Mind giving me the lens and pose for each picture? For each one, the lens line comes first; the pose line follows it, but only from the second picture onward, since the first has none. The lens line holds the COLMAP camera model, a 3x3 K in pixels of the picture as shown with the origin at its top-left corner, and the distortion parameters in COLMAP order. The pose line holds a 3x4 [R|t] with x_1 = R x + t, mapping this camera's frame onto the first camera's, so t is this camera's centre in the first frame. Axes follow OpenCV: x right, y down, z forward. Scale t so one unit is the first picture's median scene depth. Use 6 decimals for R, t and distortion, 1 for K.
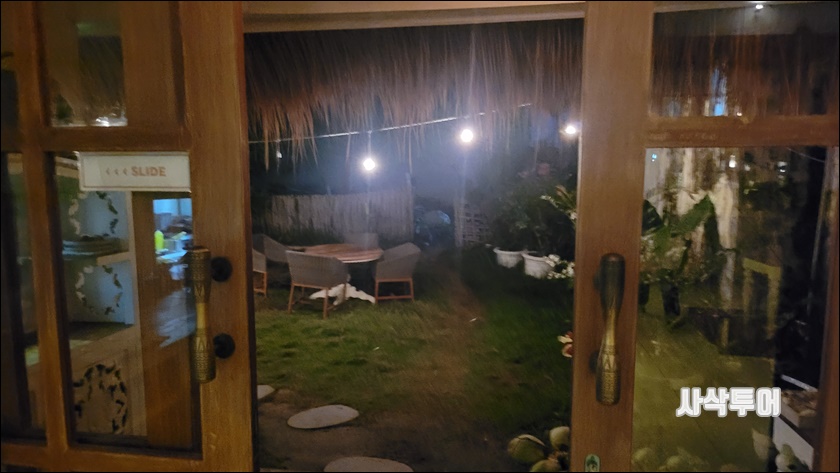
lens RADIAL K [[581.6, 0, 421.1], [0, 581.6, 237.0], [0, 0, 1]] dist [0.054871, 0.001475]
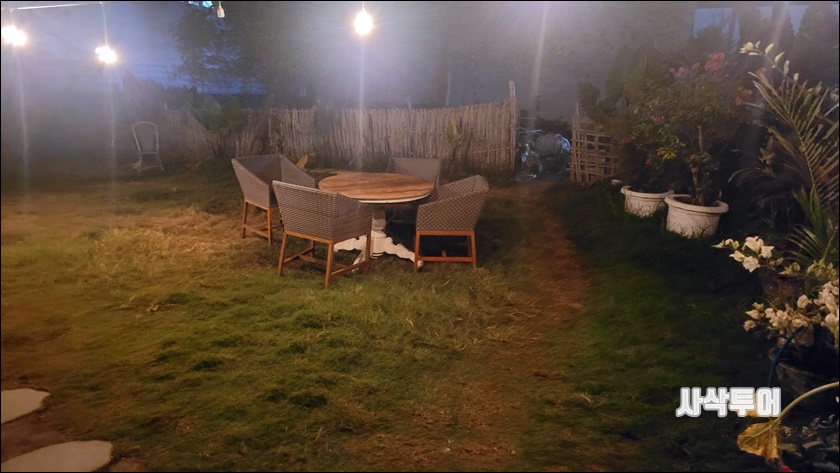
lens RADIAL K [[581.6, 0, 417.0], [0, 581.6, 235.9], [0, 0, 1]] dist [0.054871, 0.001475]
pose [[0.972515, 0.063002, -0.224157, 0.065097], [-0.035417, 0.991522, 0.125020, -0.001689], [0.230133, -0.113644, 0.966501, 0.355989]]
